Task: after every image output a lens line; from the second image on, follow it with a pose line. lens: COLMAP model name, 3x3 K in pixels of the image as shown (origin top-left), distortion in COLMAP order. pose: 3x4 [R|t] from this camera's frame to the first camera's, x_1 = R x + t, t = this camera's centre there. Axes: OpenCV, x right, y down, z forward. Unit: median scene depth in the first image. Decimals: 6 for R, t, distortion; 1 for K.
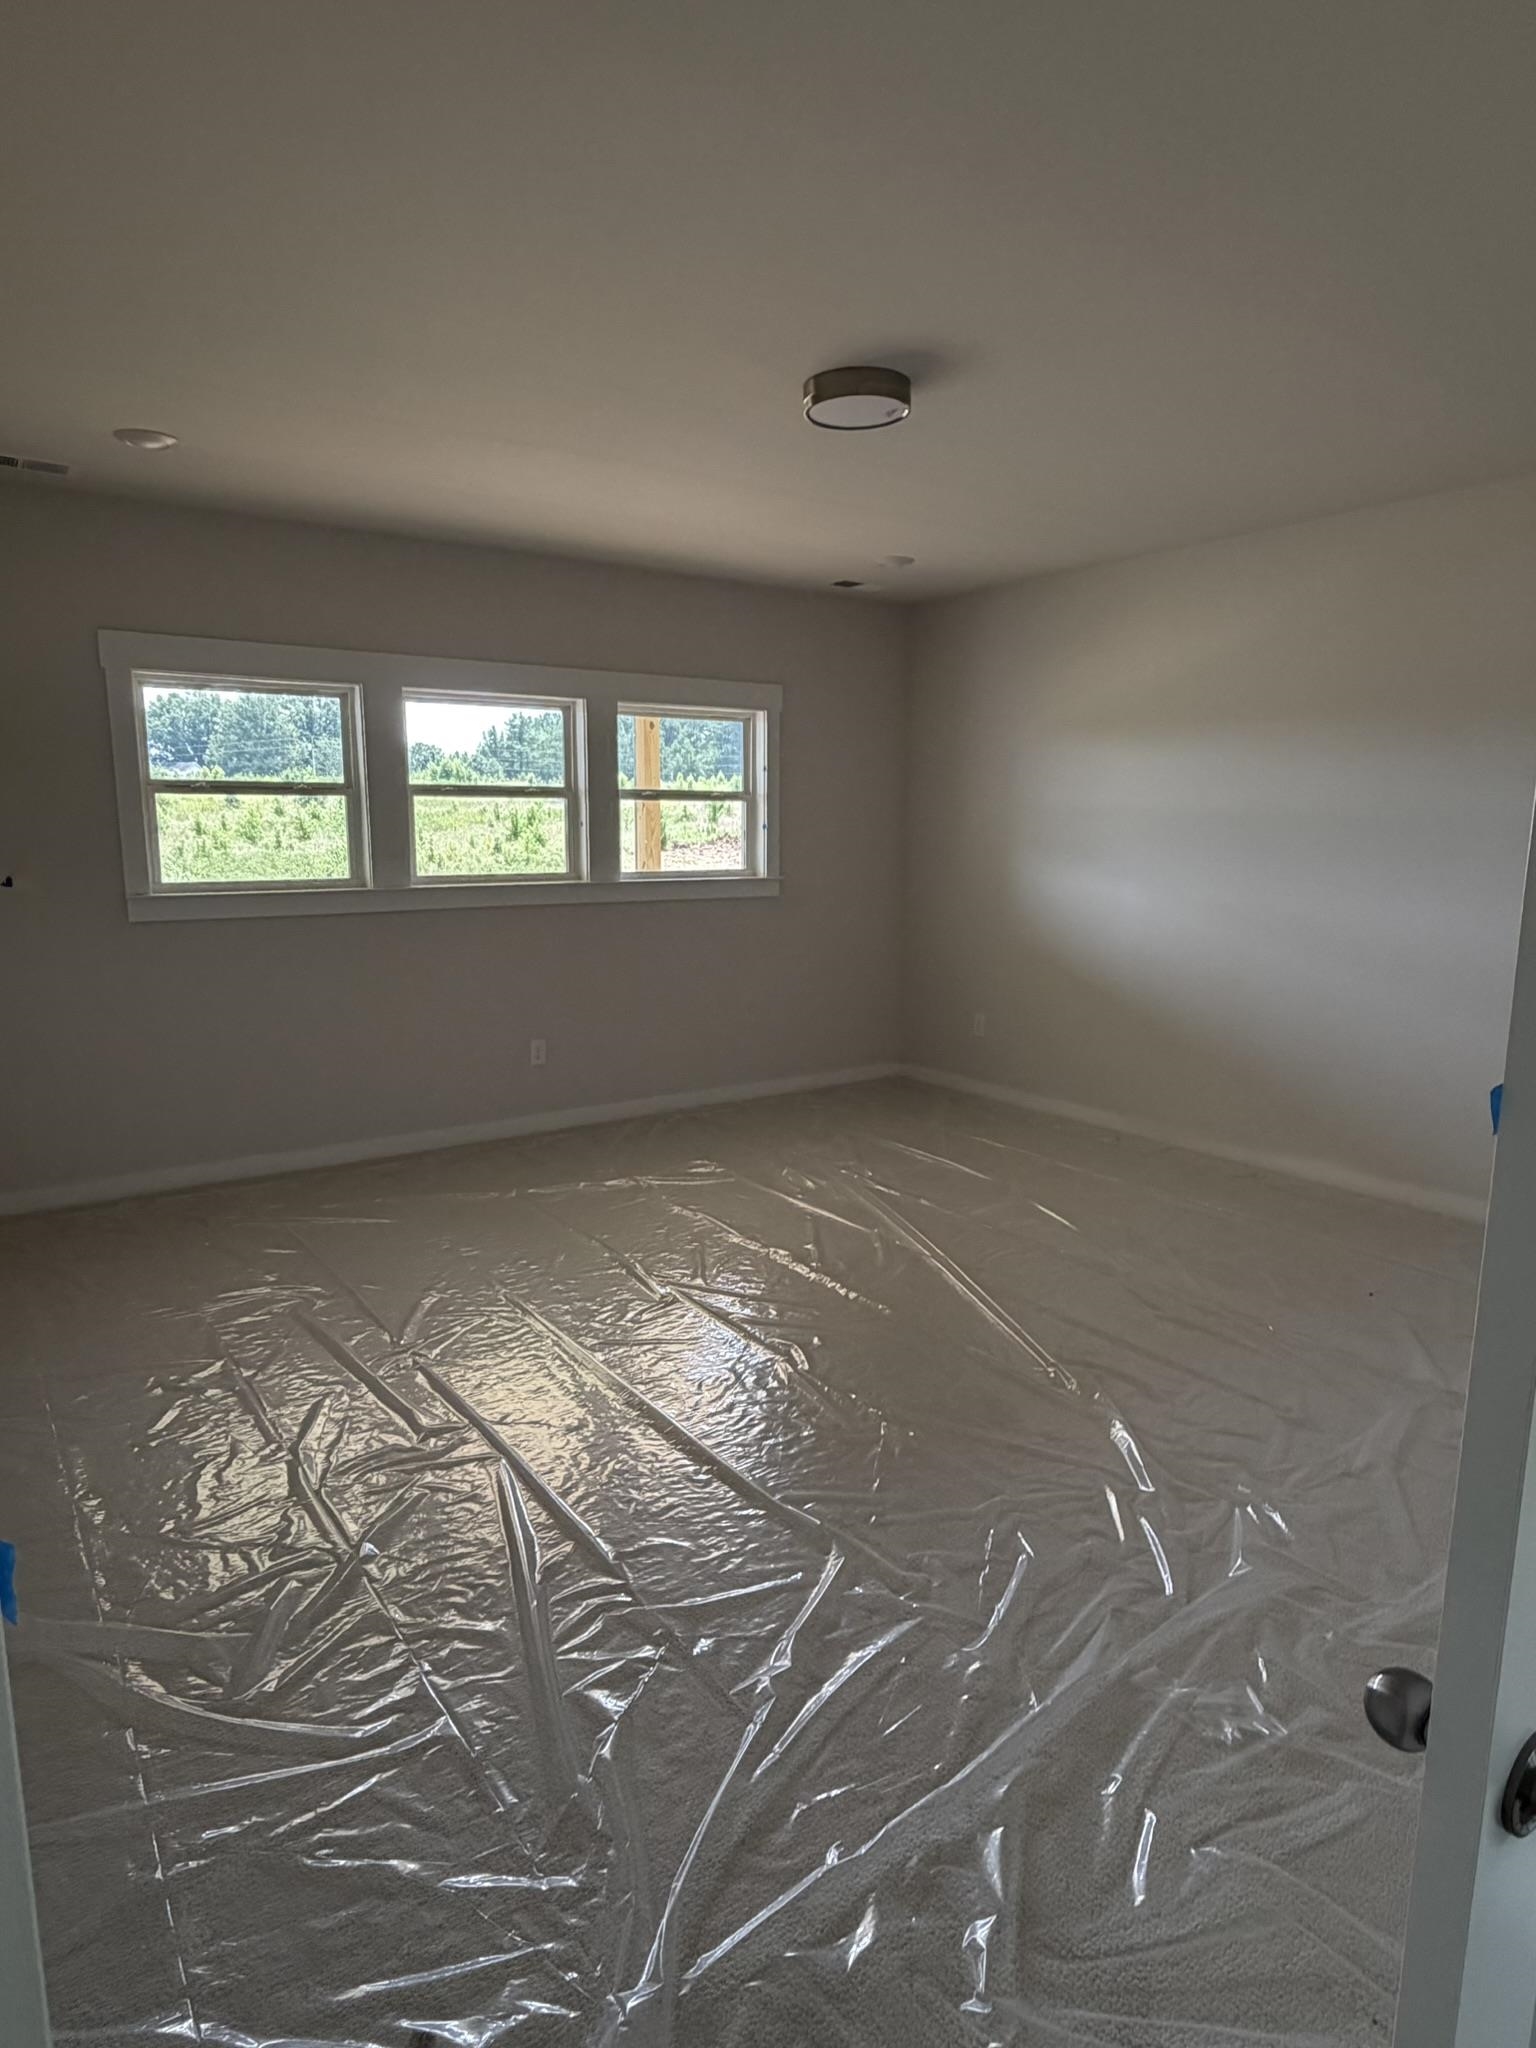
lens RADIAL K [[1208.9, 0, 790.1], [0, 1208.9, 1036.5], [0, 0, 1]] dist [-0.005604, 0.001760]
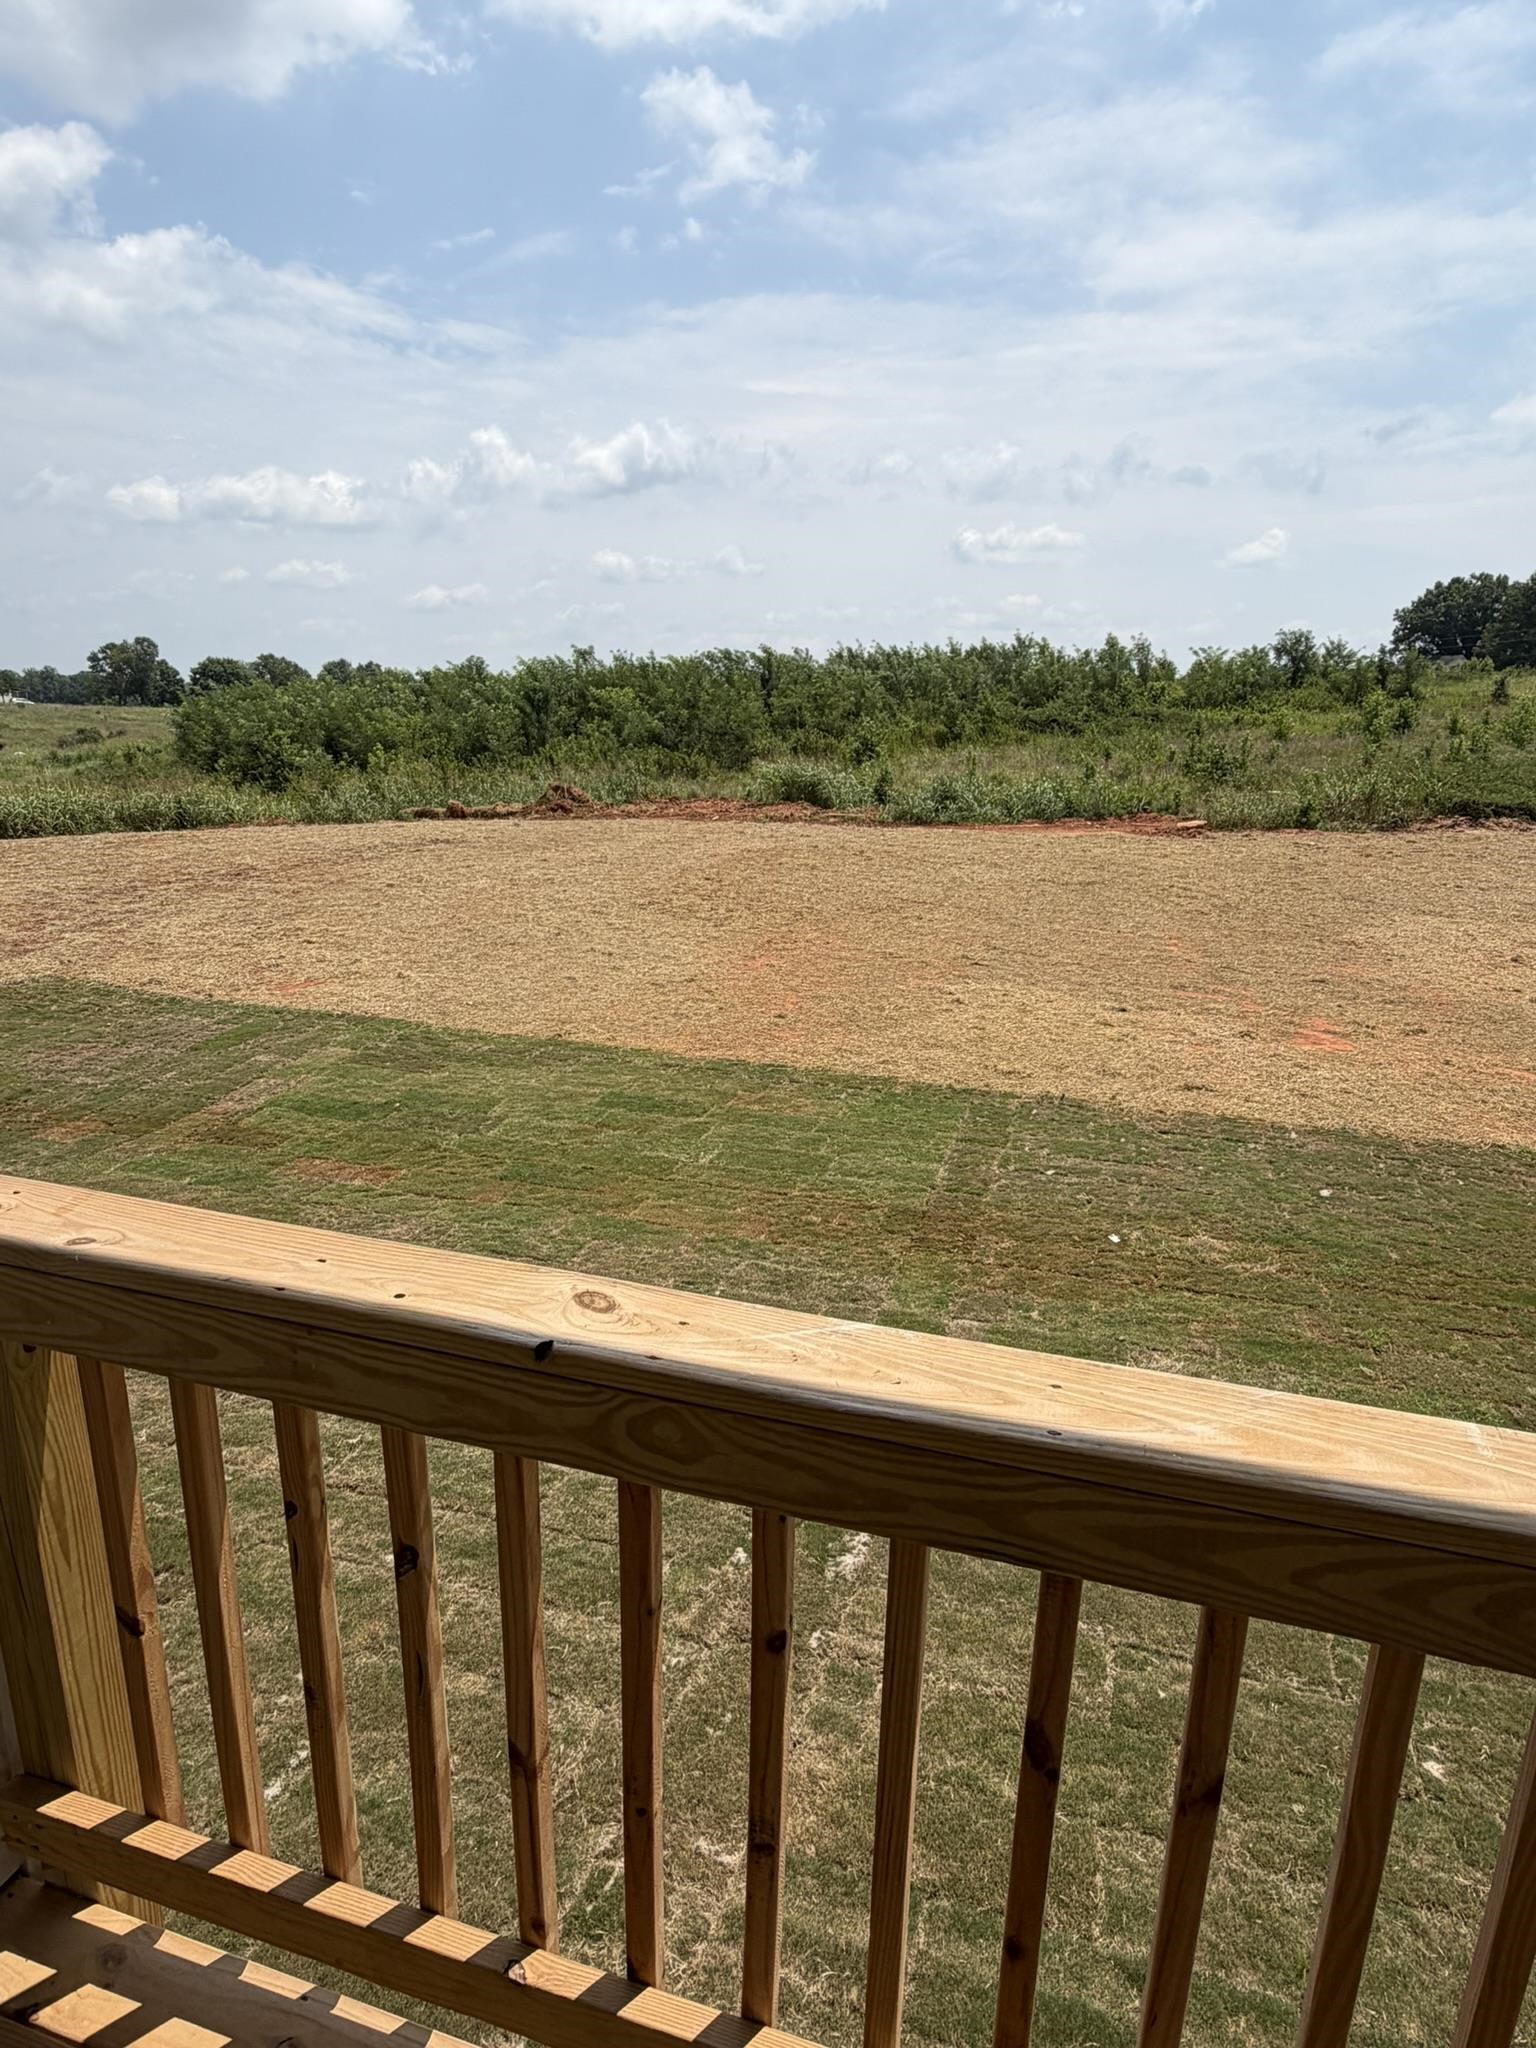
lens RADIAL K [[1208.9, 0, 771.5], [0, 1208.9, 1039.4], [0, 0, 1]] dist [-0.005604, 0.001760]
pose [[0.587640, 0.222186, -0.778018, -0.051273], [-0.158942, 0.974522, 0.158254, -0.012355], [0.793358, 0.030663, 0.607983, 0.085012]]
